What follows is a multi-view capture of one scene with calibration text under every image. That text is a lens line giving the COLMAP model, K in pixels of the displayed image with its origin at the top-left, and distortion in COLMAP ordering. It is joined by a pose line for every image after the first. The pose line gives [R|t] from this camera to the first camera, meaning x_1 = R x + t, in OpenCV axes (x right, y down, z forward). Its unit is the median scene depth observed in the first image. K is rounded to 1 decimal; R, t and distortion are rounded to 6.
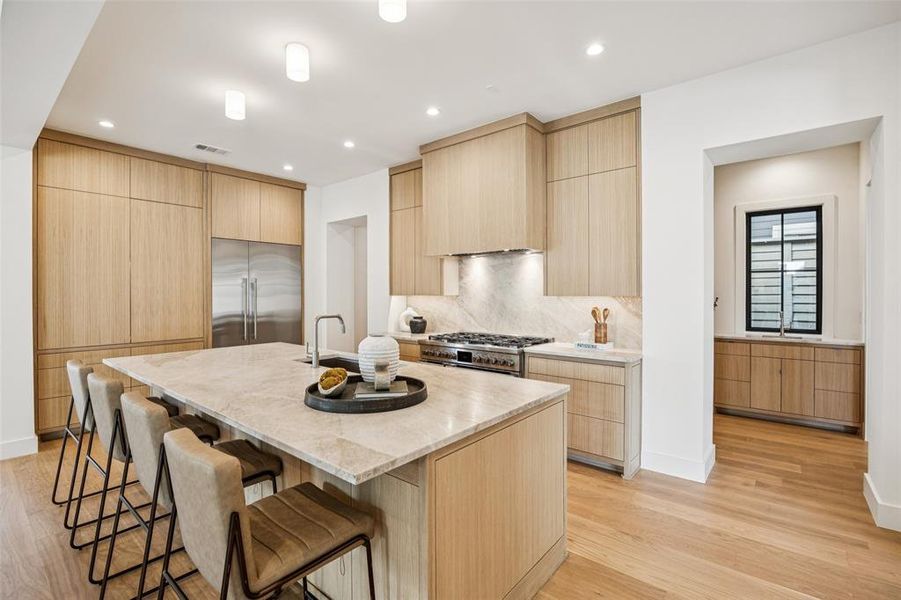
lens RADIAL K [[405.9, 0, 450.5], [0, 405.9, 300.0], [0, 0, 1]] dist [-0.006650, 0.000212]
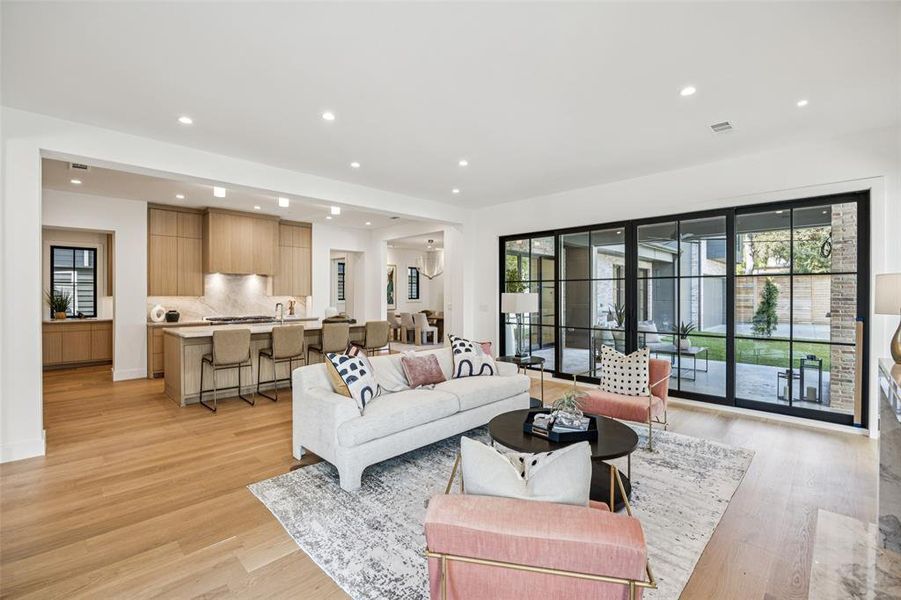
lens RADIAL K [[400.0, 0, 448.1], [0, 400.0, 295.5], [0, 0, 1]] dist [-0.002174, -0.000365]
pose [[0.103084, 0.001214, 0.994672, -1.504108], [0.018978, 0.999815, -0.003187, 0.010715], [-0.994492, 0.019206, 0.103041, -0.141319]]
